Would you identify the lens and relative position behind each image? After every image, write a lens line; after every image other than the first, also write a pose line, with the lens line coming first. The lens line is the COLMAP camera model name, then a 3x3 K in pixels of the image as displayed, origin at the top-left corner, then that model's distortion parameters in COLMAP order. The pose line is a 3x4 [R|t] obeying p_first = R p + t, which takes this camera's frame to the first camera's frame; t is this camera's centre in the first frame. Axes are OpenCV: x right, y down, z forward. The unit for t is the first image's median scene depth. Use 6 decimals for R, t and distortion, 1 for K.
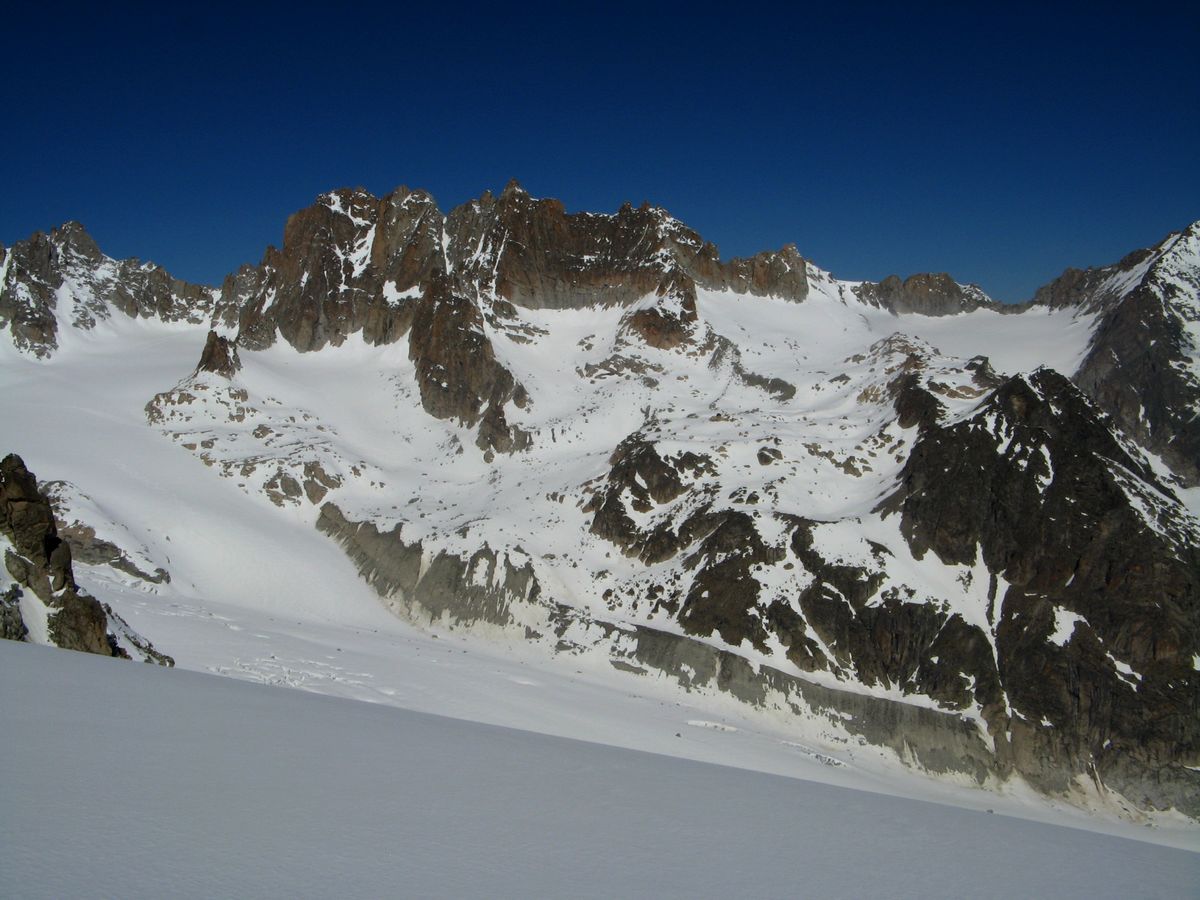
lens RADIAL K [[1216.5, 0, 600.2], [0, 1216.5, 446.1], [0, 0, 1]] dist [-0.130940, 0.000000]
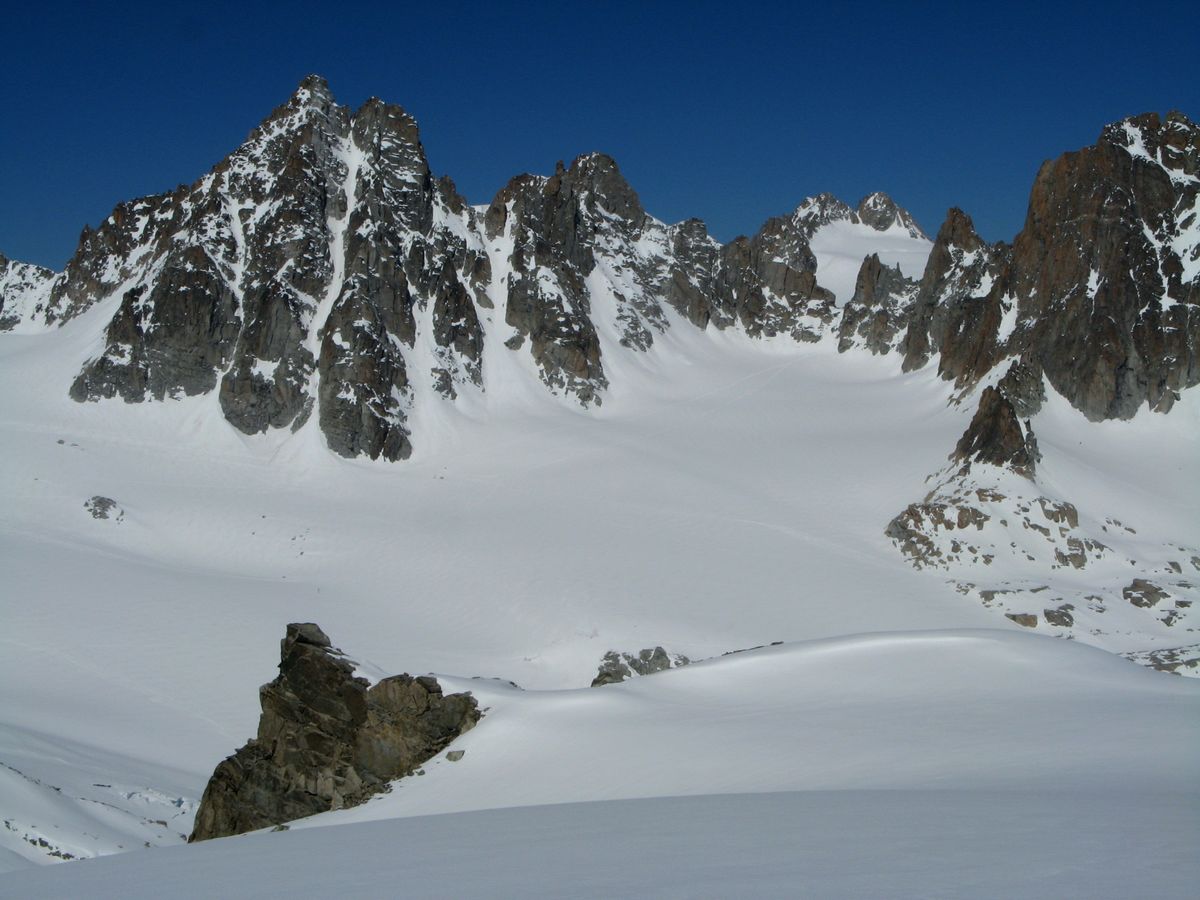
lens RADIAL K [[2041.6, 0, 600.2], [0, 2041.6, 451.2], [0, 0, 1]] dist [-0.044486, 0.000000]
pose [[0.972890, 0.041171, -0.227572, -0.242027], [-0.044164, 0.998992, -0.008073, -0.044308], [0.227010, 0.017904, 0.973728, 0.052085]]
